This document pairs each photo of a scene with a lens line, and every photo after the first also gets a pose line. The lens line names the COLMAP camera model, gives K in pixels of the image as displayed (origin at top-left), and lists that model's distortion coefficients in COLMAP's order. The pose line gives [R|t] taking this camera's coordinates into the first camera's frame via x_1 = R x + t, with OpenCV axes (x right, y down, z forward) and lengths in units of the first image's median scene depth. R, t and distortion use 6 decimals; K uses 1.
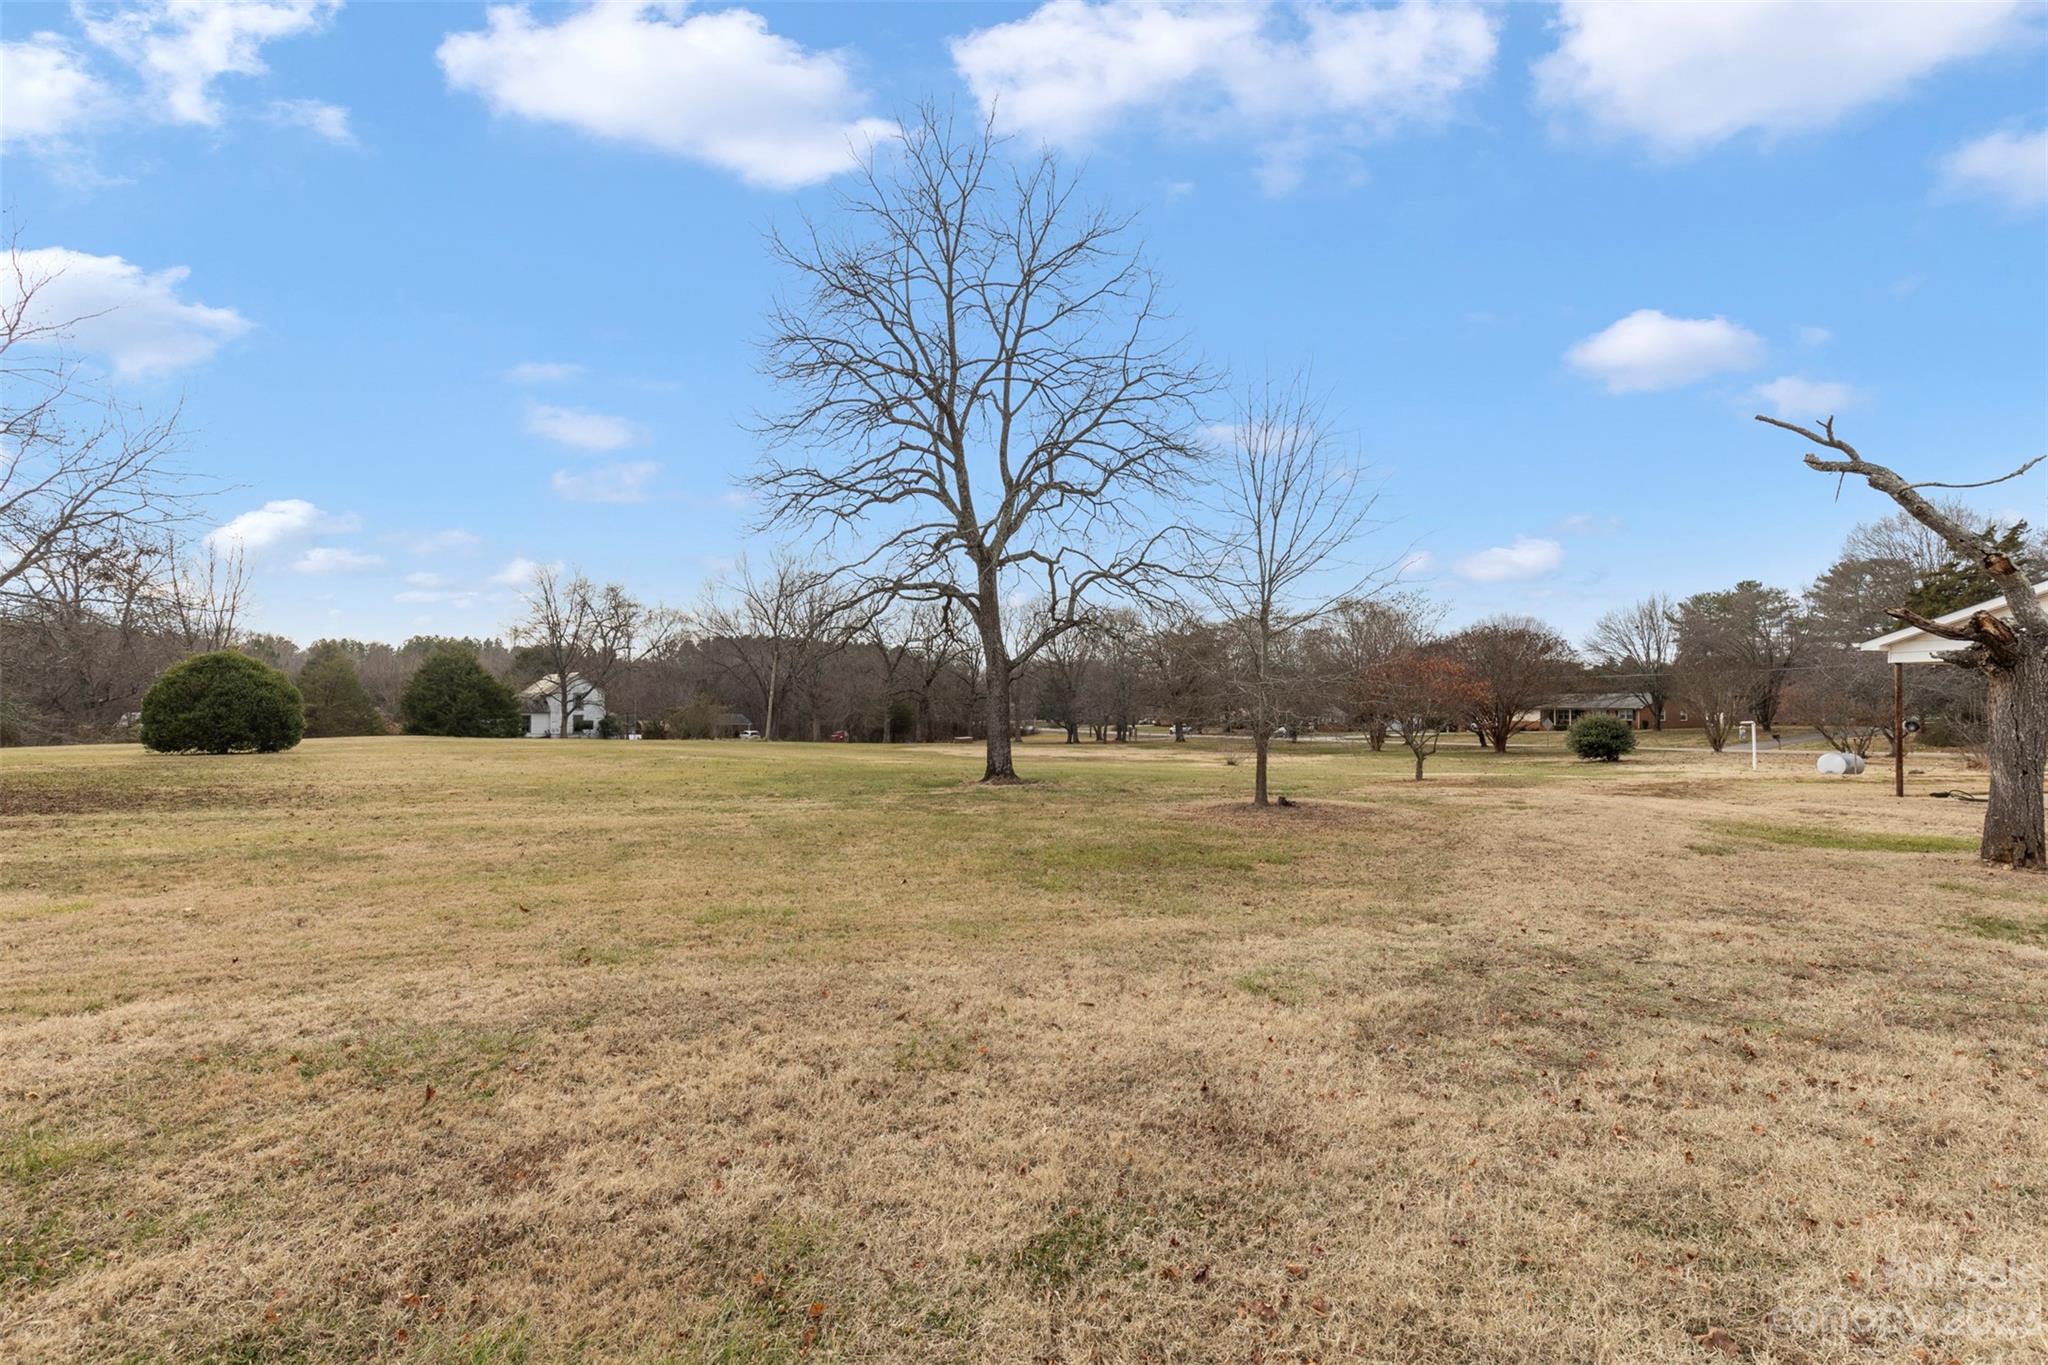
lens RADIAL K [[887.2, 0, 1024.0], [0, 887.2, 682.5], [0, 0, 1]] dist [0.000077, 0.000117]
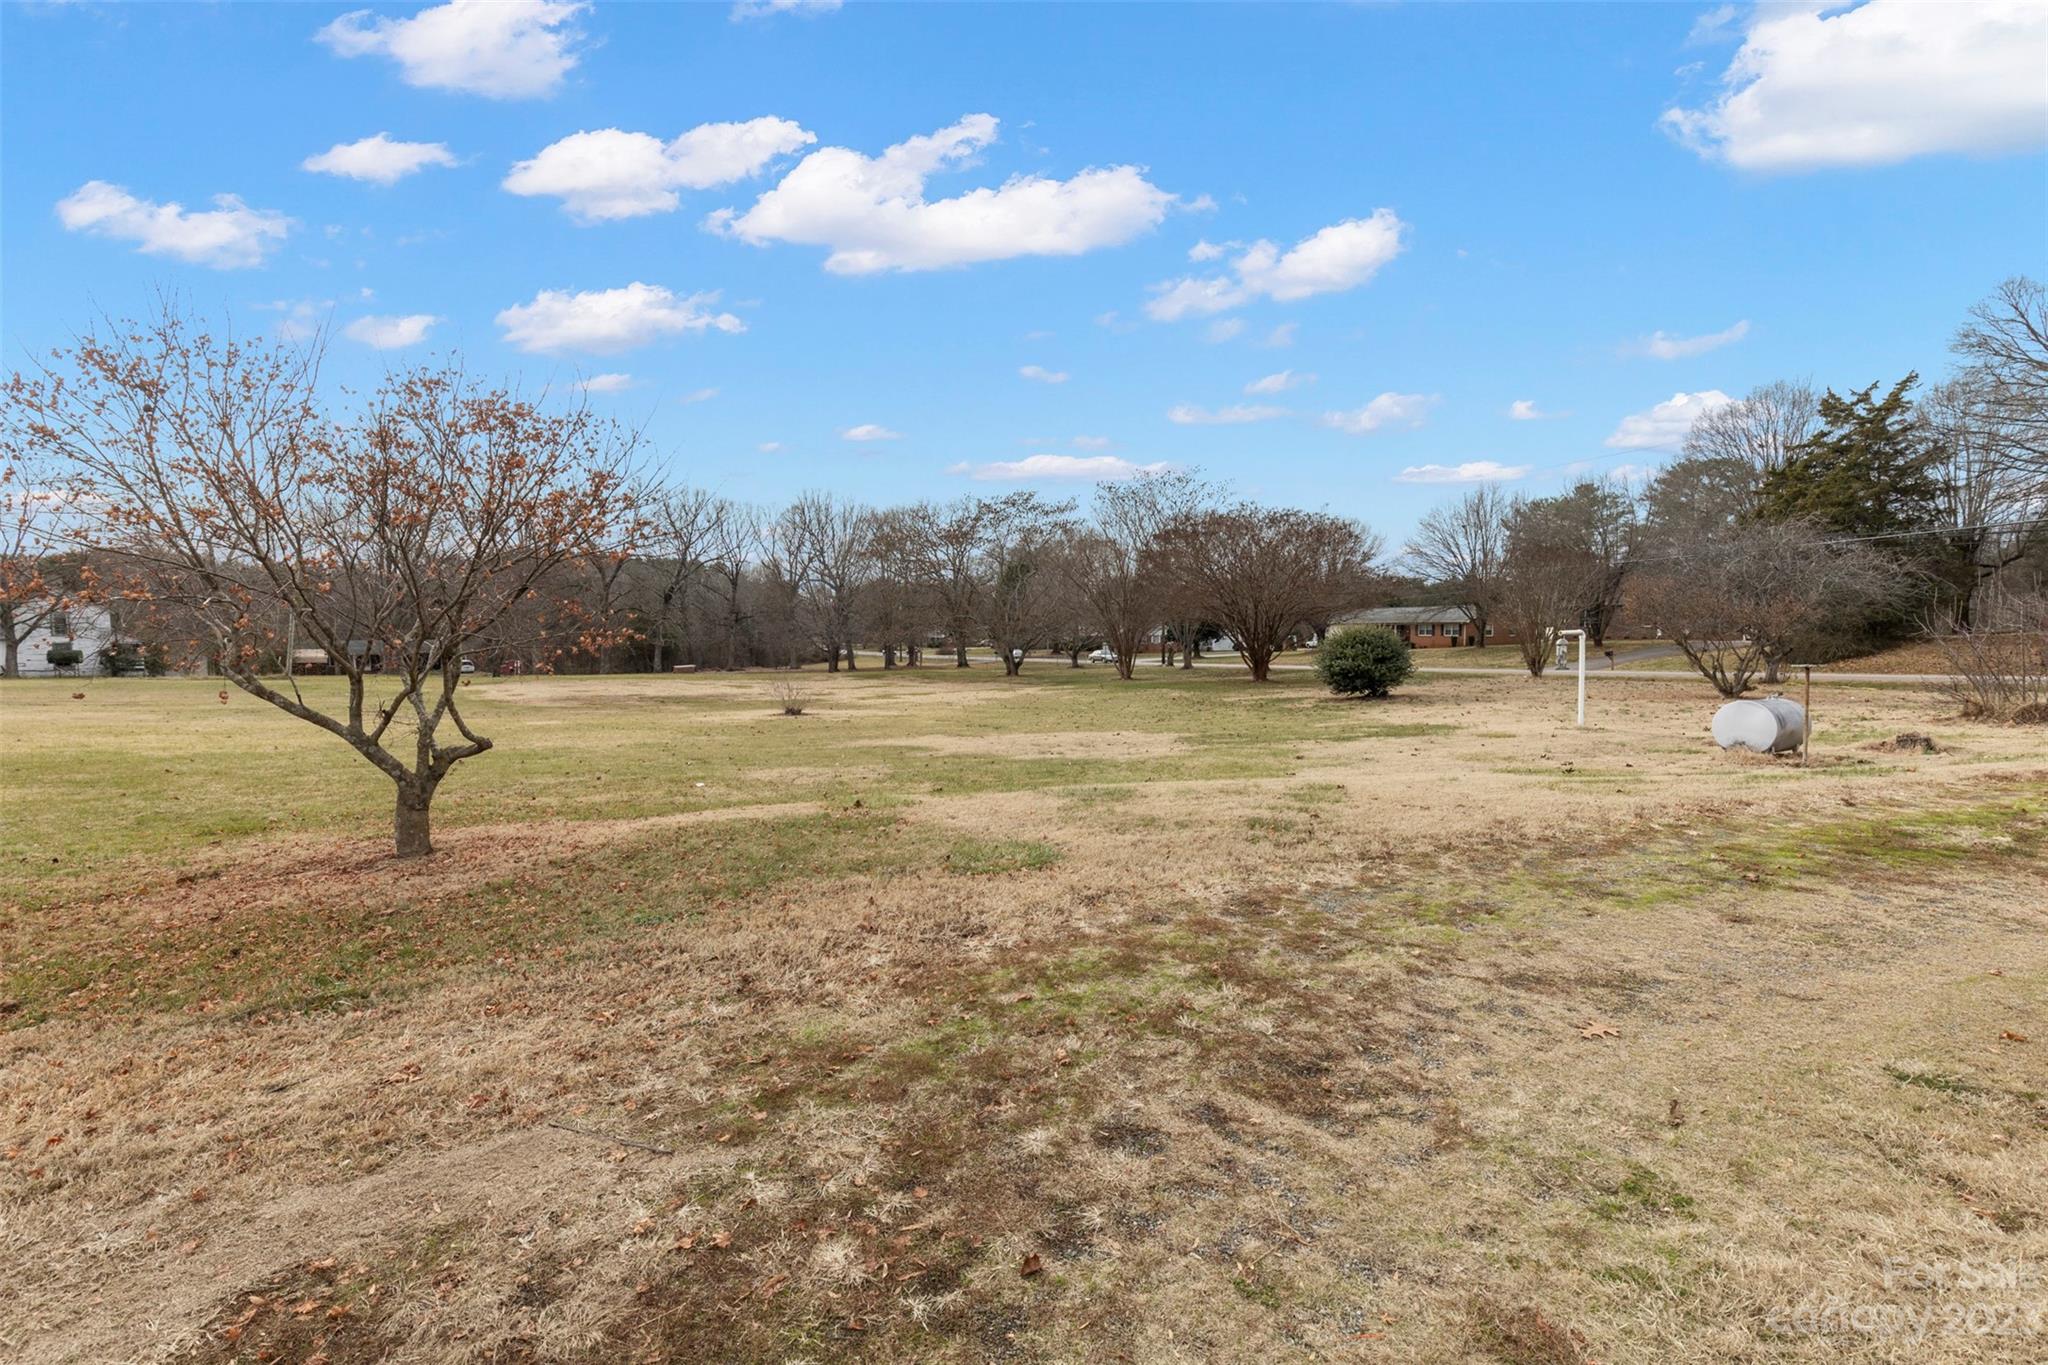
lens RADIAL K [[887.2, 0, 1024.0], [0, 887.2, 682.5], [0, 0, 1]] dist [0.000077, 0.000117]
pose [[0.992153, -0.016886, 0.123884, 0.187796], [0.006143, 0.996224, 0.086597, 0.011978], [-0.124879, -0.085157, 0.988511, 0.227657]]
